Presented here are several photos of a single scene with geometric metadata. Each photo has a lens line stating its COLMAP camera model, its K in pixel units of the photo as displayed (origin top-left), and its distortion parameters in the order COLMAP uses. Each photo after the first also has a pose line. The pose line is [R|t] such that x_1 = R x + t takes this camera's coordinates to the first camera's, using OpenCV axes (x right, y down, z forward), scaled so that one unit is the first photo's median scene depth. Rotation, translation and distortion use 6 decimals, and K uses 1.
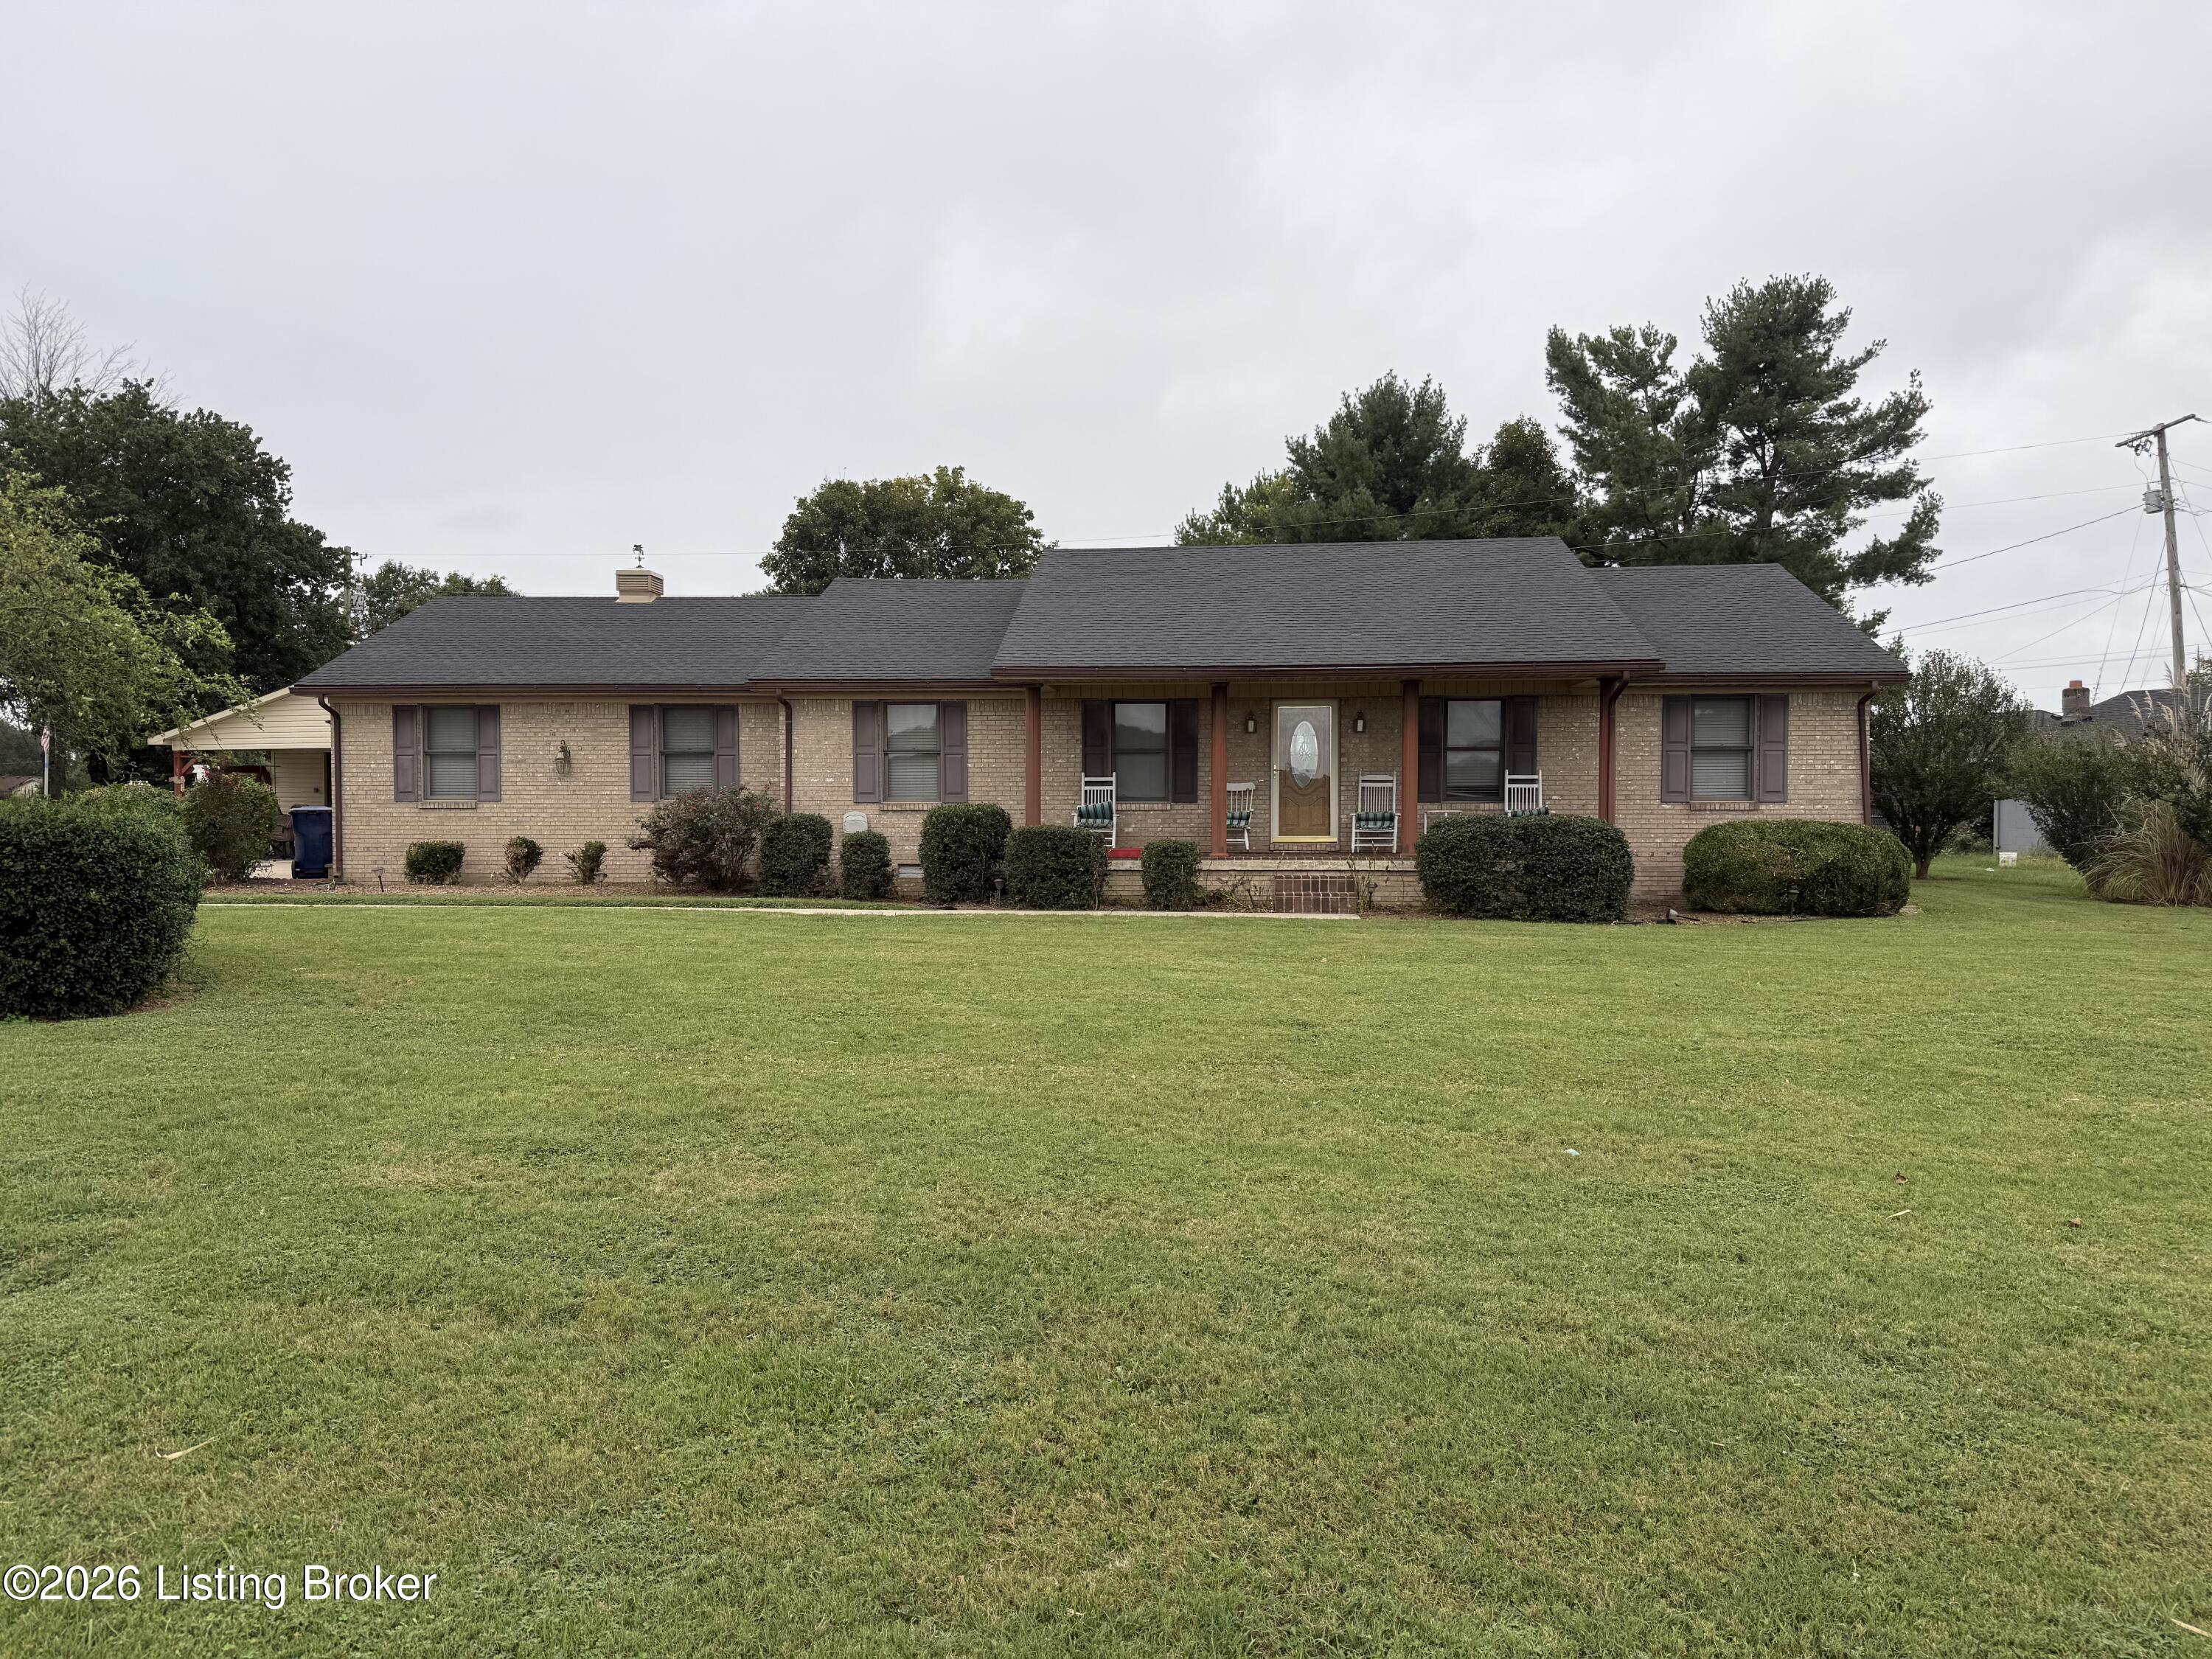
lens RADIAL K [[1556.5, 0, 1106.0], [0, 1556.5, 829.5], [0, 0, 1]] dist [0.002116, -0.004925]
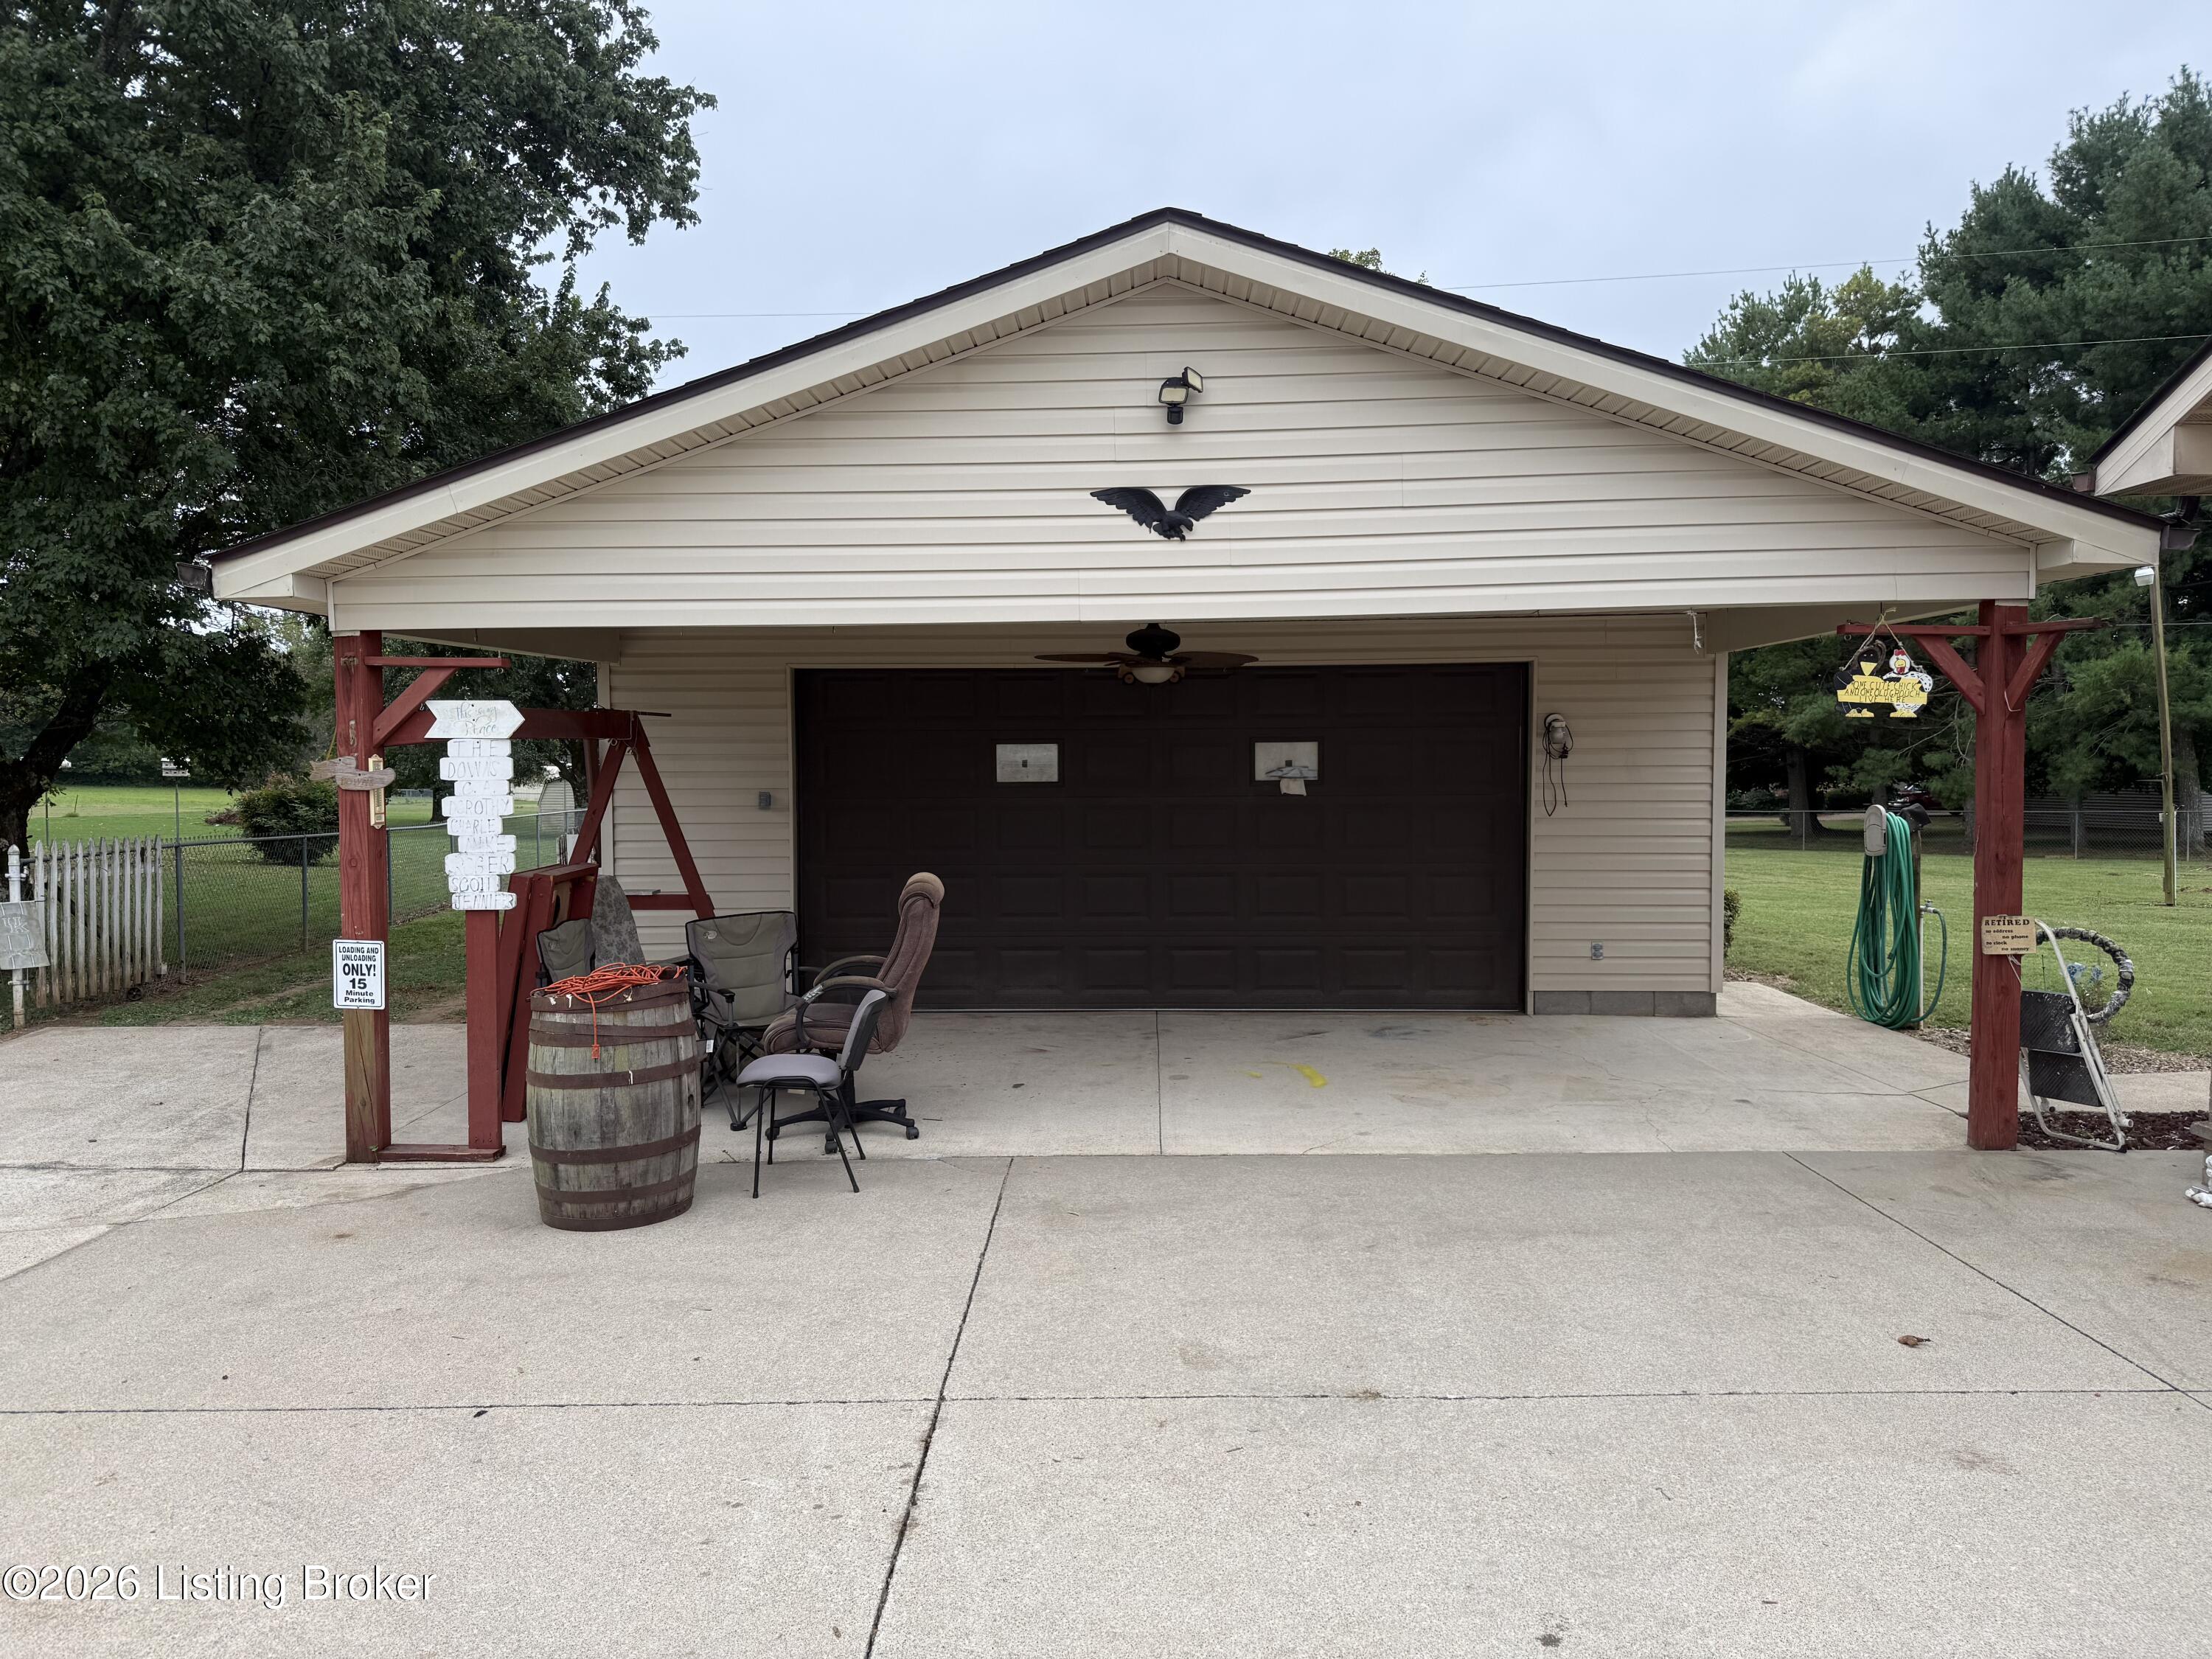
lens RADIAL K [[1556.5, 0, 1106.0], [0, 1556.5, 829.5], [0, 0, 1]] dist [0.002116, -0.004925]
pose [[0.996464, -0.006870, 0.083744, -0.695373], [0.005030, 0.999742, 0.022168, -0.038397], [-0.083875, -0.021669, 0.996241, 1.060848]]
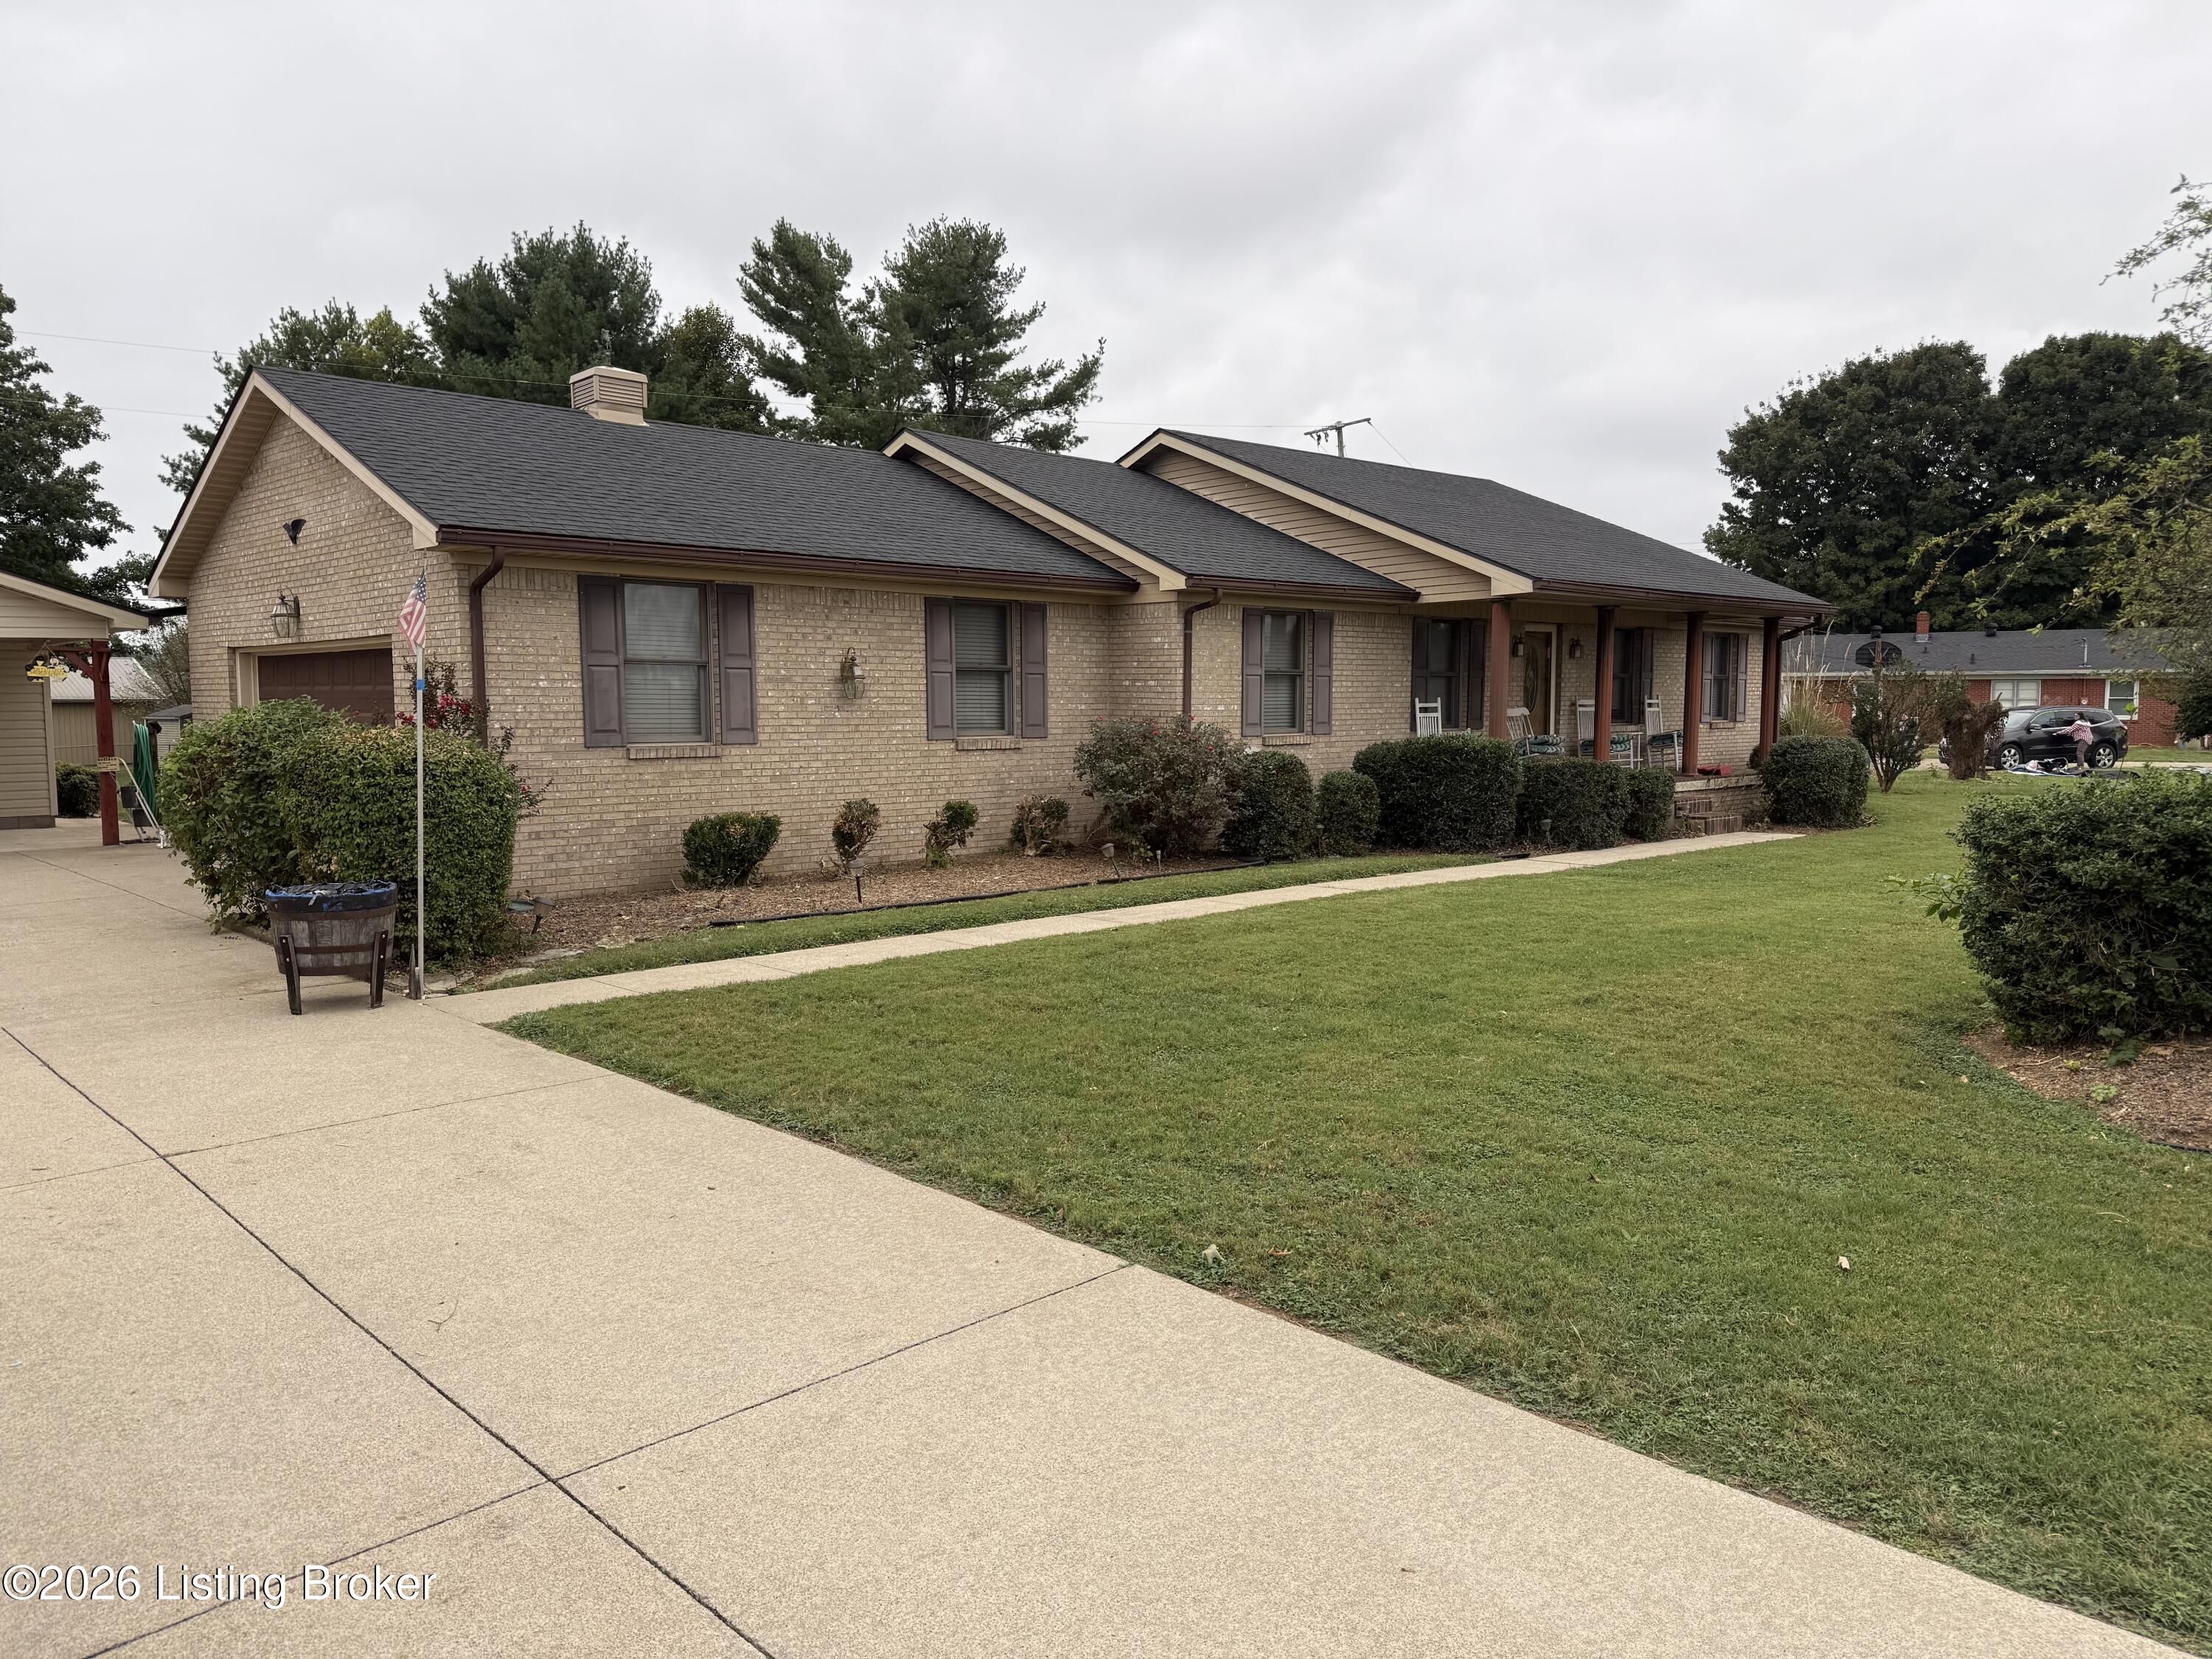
lens RADIAL K [[1556.5, 0, 1106.0], [0, 1556.5, 829.5], [0, 0, 1]] dist [0.002116, -0.004925]
pose [[0.644759, -0.065653, 0.761561, -0.770701], [0.019094, 0.997377, 0.069816, -0.024761], [-0.764147, -0.030473, 0.644322, 0.496238]]
